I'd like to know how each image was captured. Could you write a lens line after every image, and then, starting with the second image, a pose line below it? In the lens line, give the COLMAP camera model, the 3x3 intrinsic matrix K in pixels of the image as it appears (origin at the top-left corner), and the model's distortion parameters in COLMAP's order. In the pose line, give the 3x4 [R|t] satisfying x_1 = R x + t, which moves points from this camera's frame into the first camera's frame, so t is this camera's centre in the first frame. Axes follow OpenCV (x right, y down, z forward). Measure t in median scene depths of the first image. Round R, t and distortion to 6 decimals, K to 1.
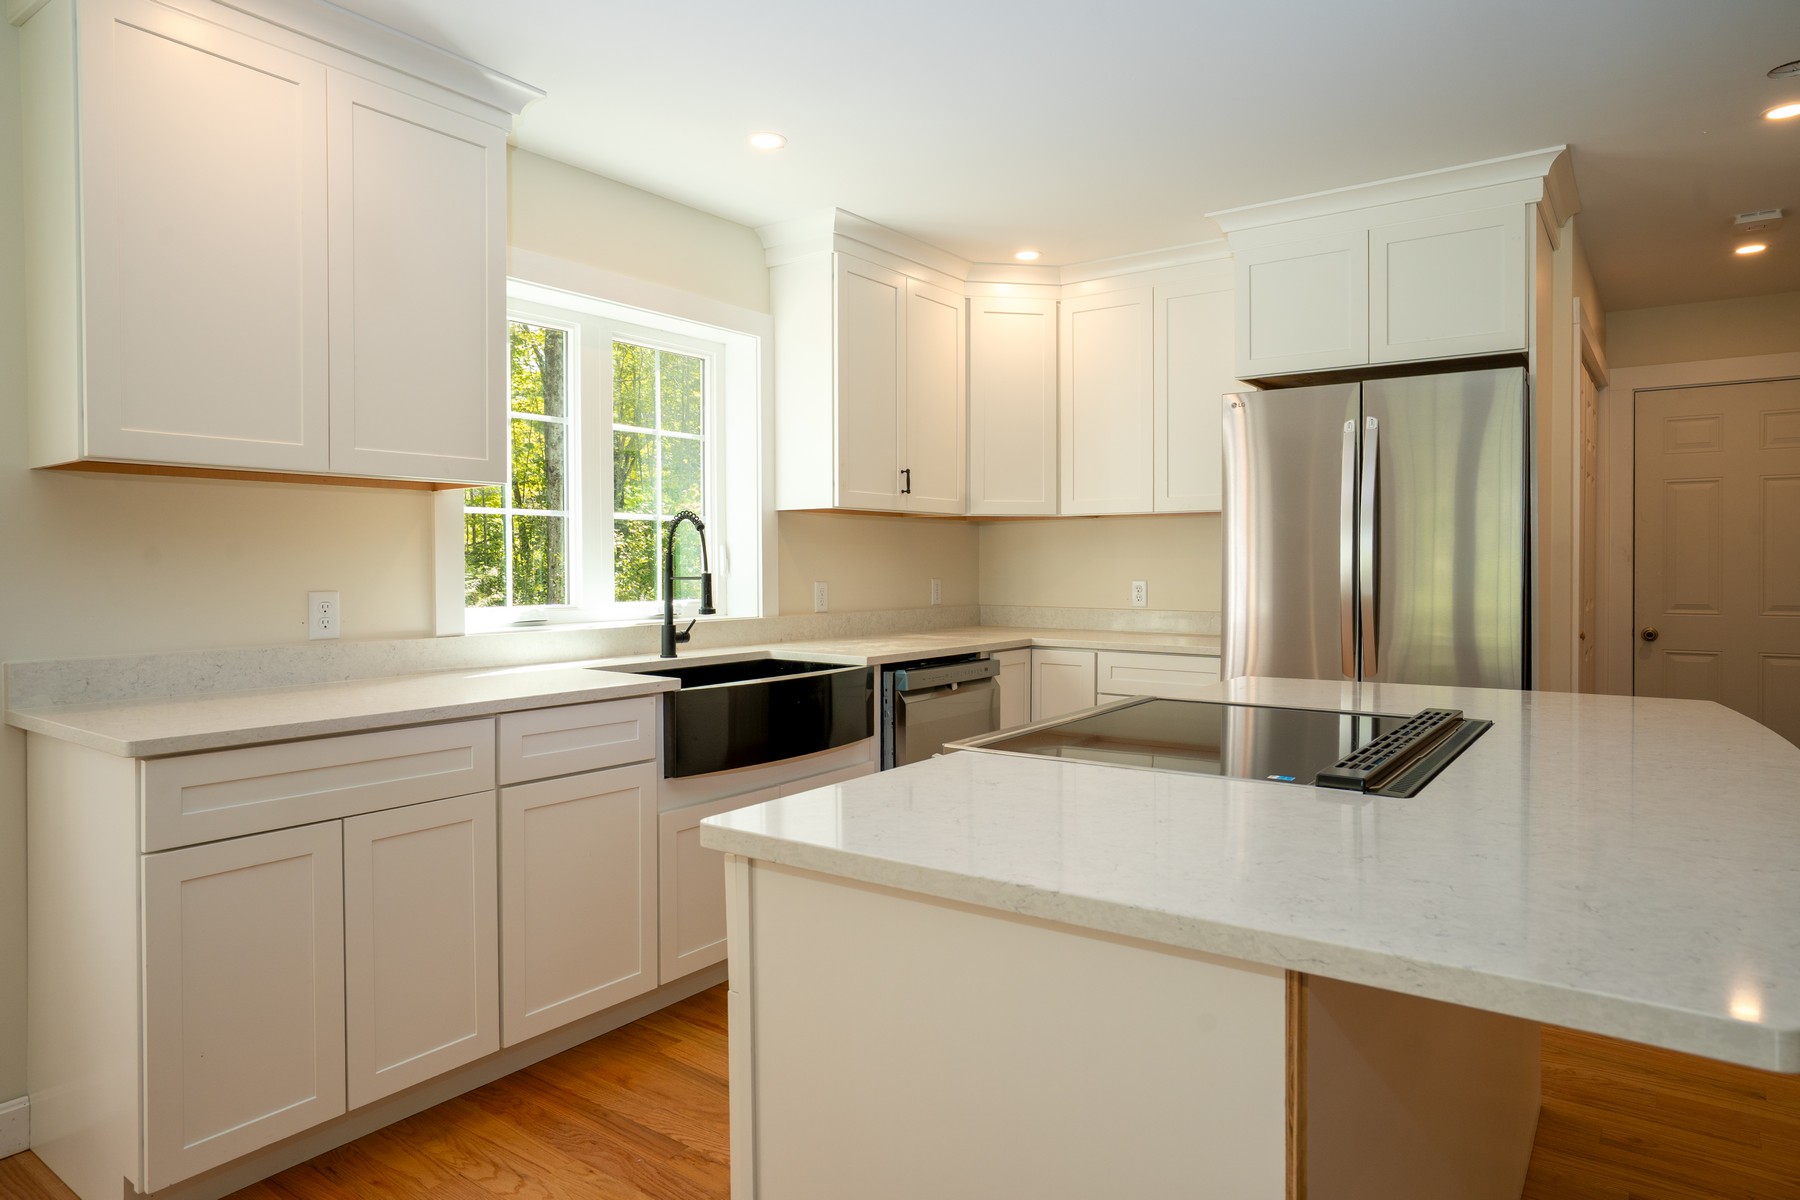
lens RADIAL K [[1049.8, 0, 900.0], [0, 1049.8, 600.0], [0, 0, 1]] dist [-0.129404, 0.090213]
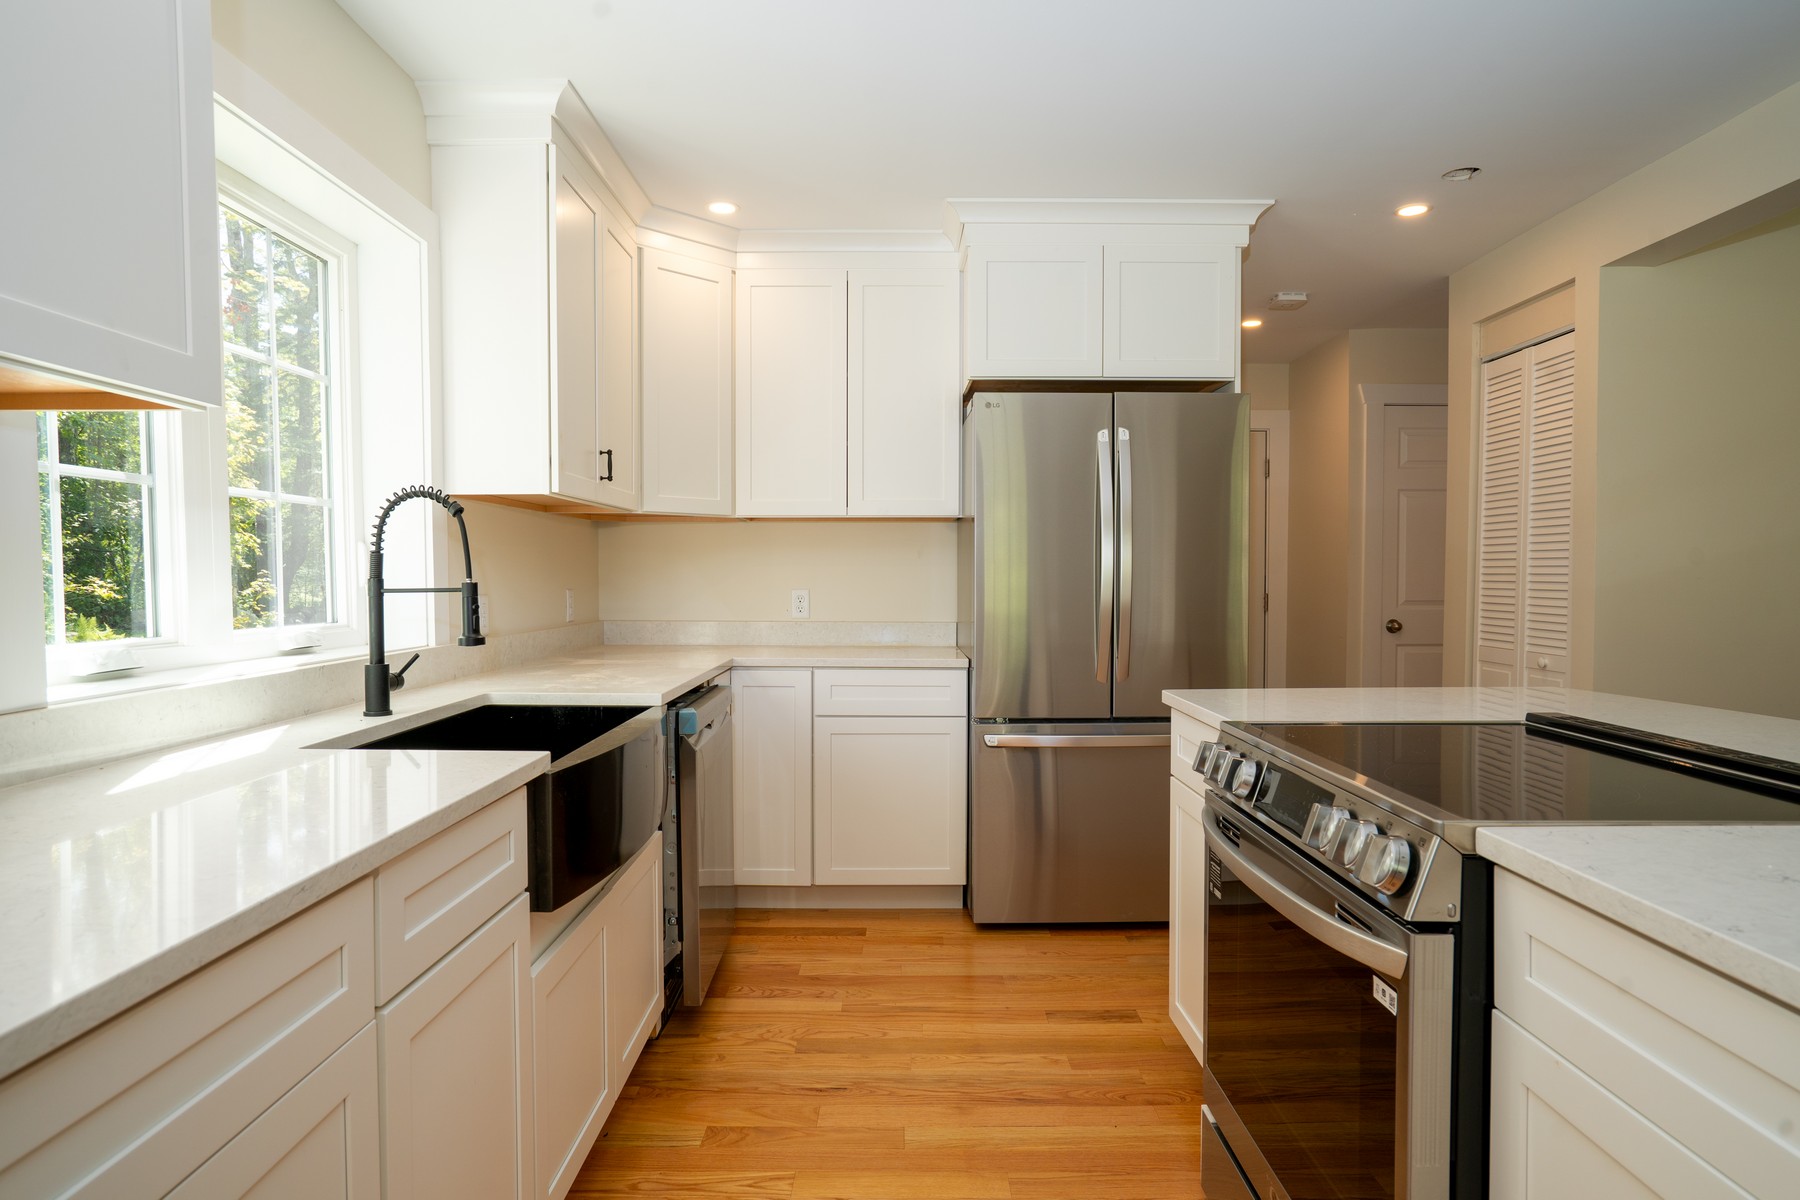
lens RADIAL K [[1015.8, 0, 900.0], [0, 1015.8, 600.0], [0, 0, 1]] dist [-0.034066, 0.001055]
pose [[0.806787, -0.011544, 0.590730, -0.280739], [0.016764, 0.999854, -0.003356, -0.006585], [-0.590605, 0.012611, 0.806862, 0.275970]]
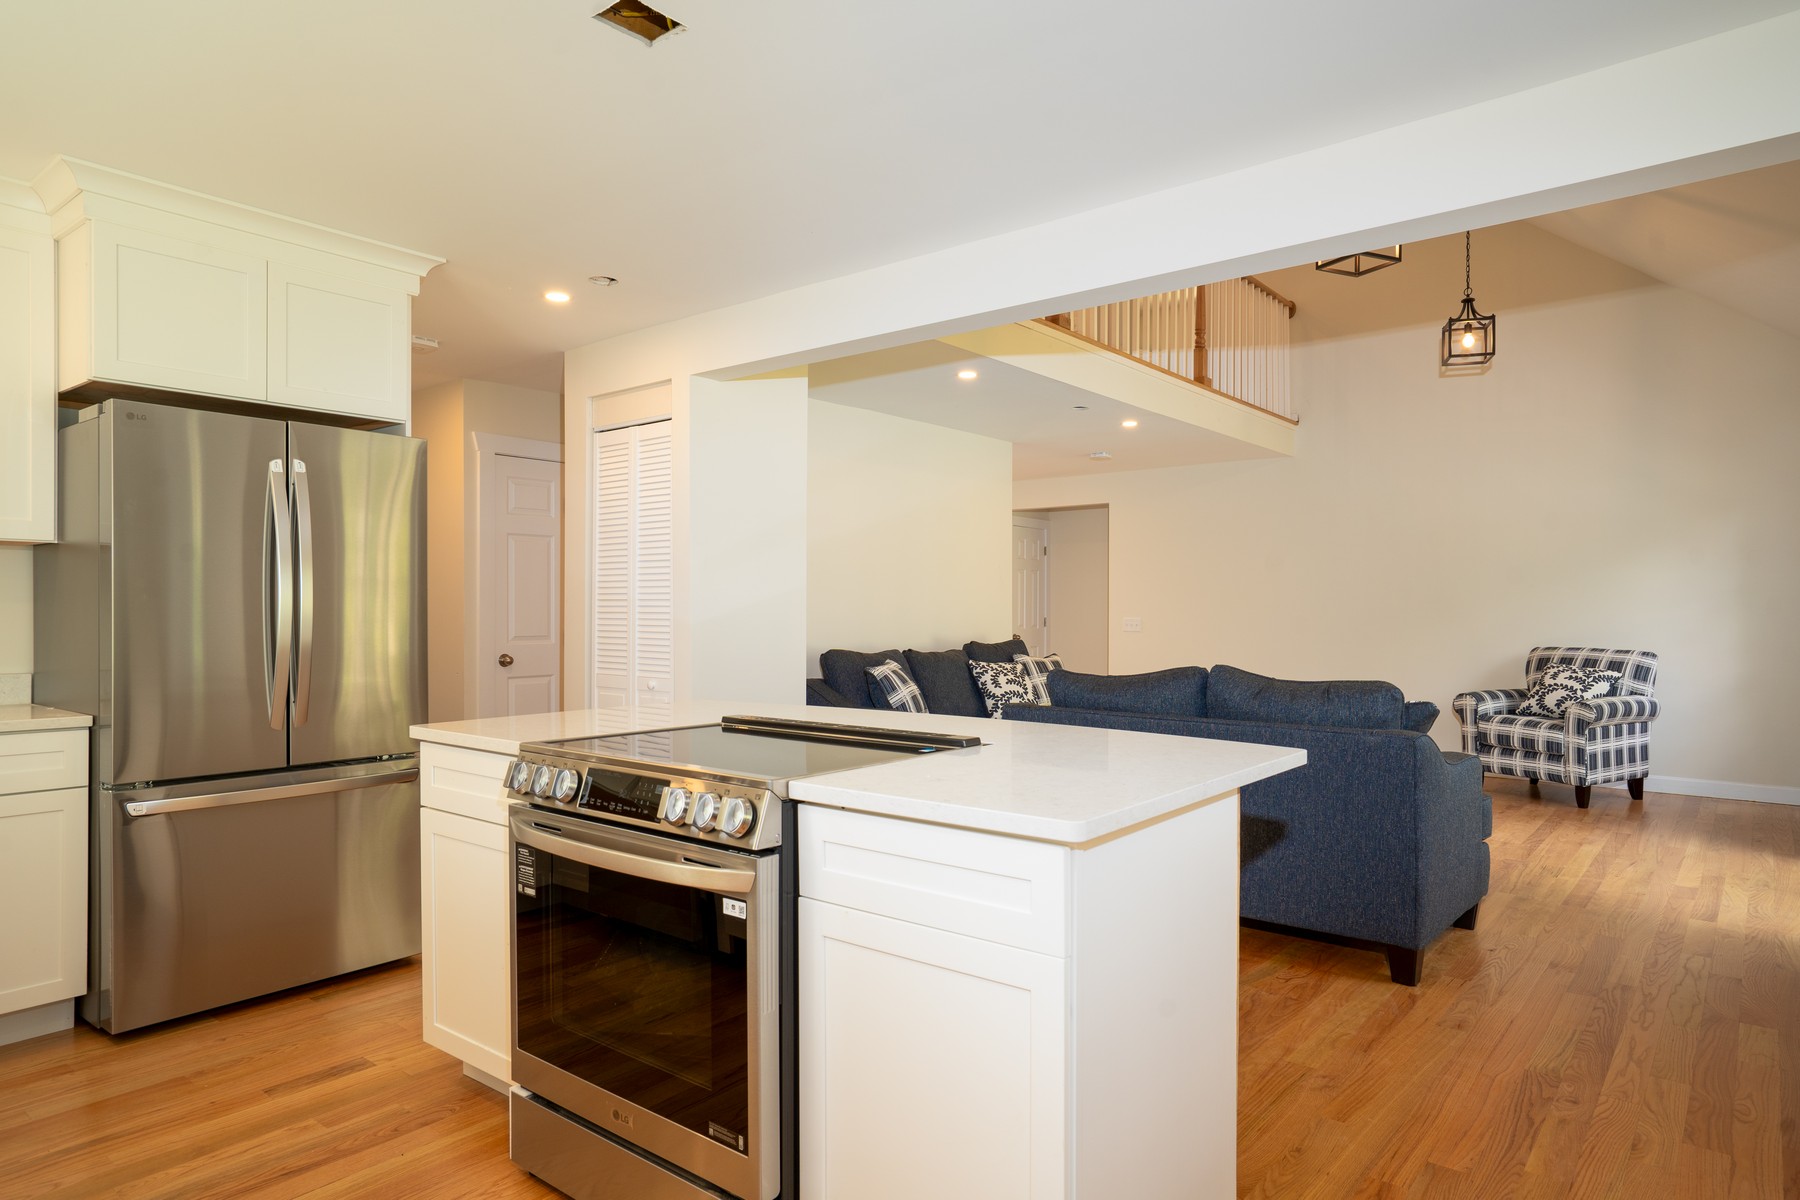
lens RADIAL K [[1063.1, 0, 900.0], [0, 1063.1, 600.0], [0, 0, 1]] dist [0.005871, 0.001039]
pose [[0.036822, 0.013130, 0.999236, -0.463160], [0.030342, 0.999438, -0.014251, -0.012644], [-0.998861, 0.030844, 0.036402, 0.346286]]
